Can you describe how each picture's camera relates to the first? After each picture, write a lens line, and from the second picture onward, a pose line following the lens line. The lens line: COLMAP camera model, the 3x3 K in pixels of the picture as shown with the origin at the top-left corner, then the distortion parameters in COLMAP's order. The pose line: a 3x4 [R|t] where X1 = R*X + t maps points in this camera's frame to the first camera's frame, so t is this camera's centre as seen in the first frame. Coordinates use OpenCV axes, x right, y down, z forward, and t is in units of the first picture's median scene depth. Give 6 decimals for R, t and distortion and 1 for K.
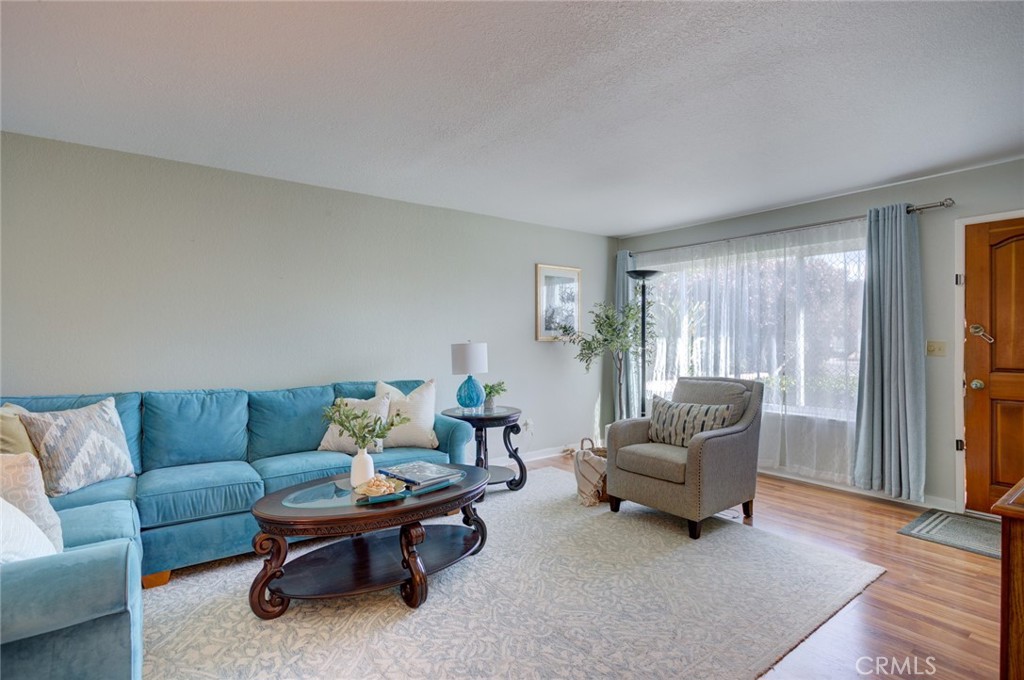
lens RADIAL K [[505.1, 0, 513.4], [0, 505.1, 338.1], [0, 0, 1]] dist [-0.018386, 0.006147]
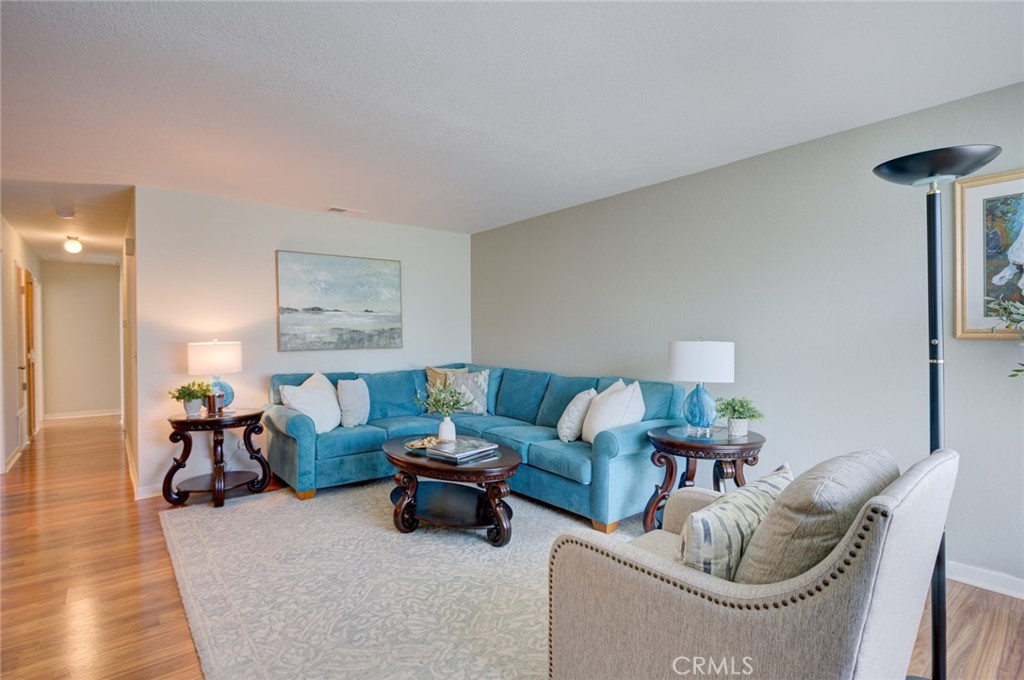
lens RADIAL K [[502.3, 0, 511.9], [0, 502.3, 336.7], [0, 0, 1]] dist [-0.012784, 0.001197]
pose [[0.032817, 0.004421, -0.999452, 1.135348], [0.006608, 0.999967, 0.004640, -0.005105], [0.999440, -0.006756, 0.032786, 1.203221]]
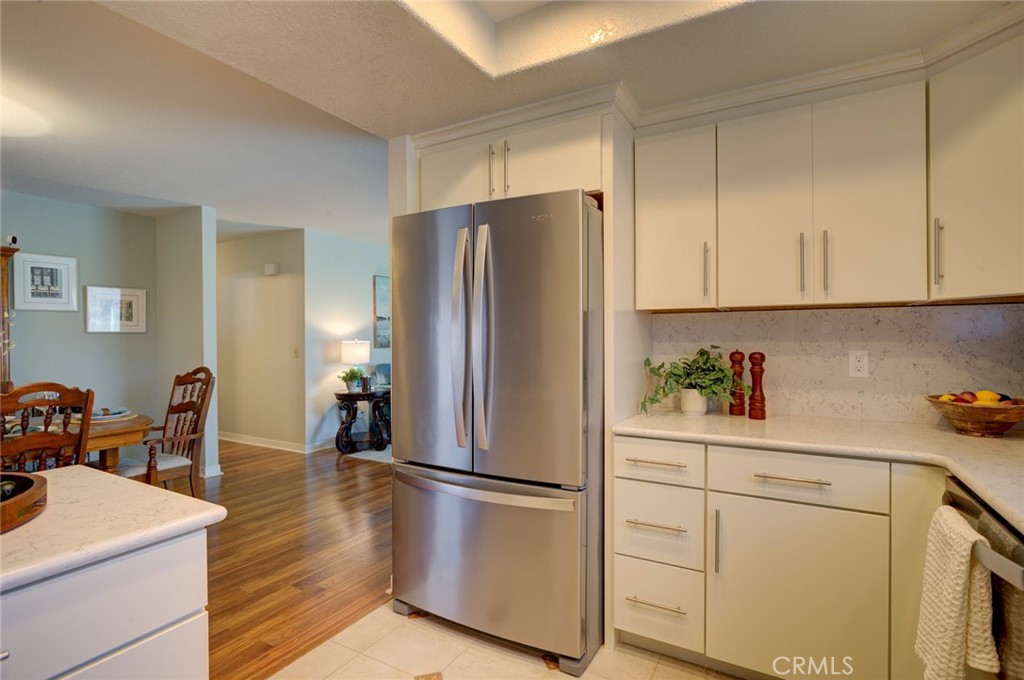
lens RADIAL K [[505.1, 0, 513.4], [0, 505.1, 338.4], [0, 0, 1]] dist [-0.018386, 0.006147]
pose [[0.398199, 0.008462, -0.917260, 1.957180], [-0.001155, 0.999961, 0.008723, -0.020668], [0.917298, -0.002414, 0.398194, -0.011908]]
